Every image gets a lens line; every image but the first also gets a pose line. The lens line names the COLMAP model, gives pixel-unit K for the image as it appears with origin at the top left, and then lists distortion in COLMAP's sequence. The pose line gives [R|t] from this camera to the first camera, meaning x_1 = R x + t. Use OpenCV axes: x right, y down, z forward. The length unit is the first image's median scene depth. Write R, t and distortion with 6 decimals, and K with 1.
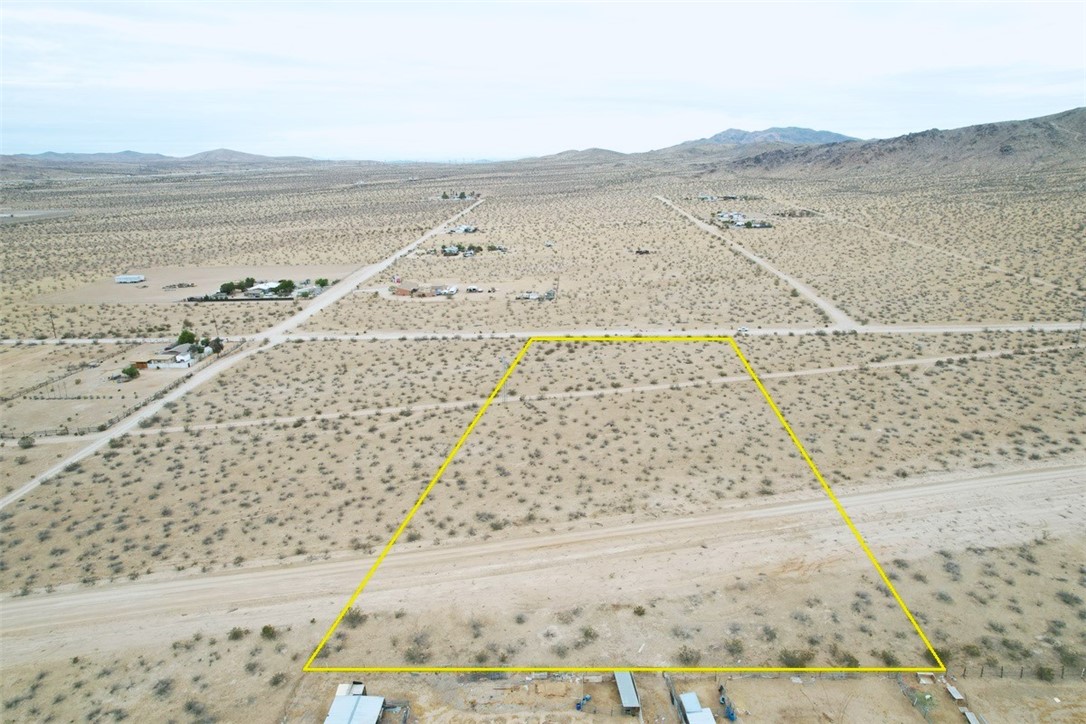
lens RADIAL K [[694.4, 0, 546.8], [0, 694.4, 365.8], [0, 0, 1]] dist [-0.064647, 0.042584]
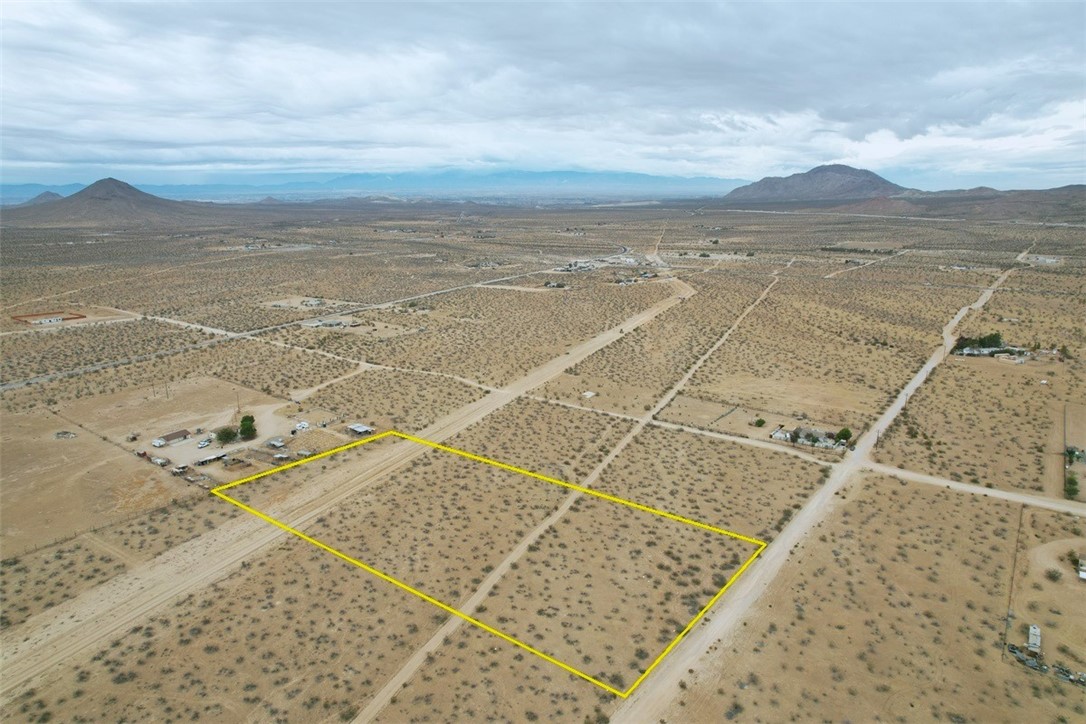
lens RADIAL K [[694.4, 0, 542.0], [0, 694.4, 361.0], [0, 0, 1]] dist [-0.064647, 0.042584]
pose [[-0.571511, 0.201657, -0.795430, 1.014804], [-0.236076, 0.887950, 0.394732, -0.744439], [0.785903, 0.413375, -0.459867, 1.649474]]
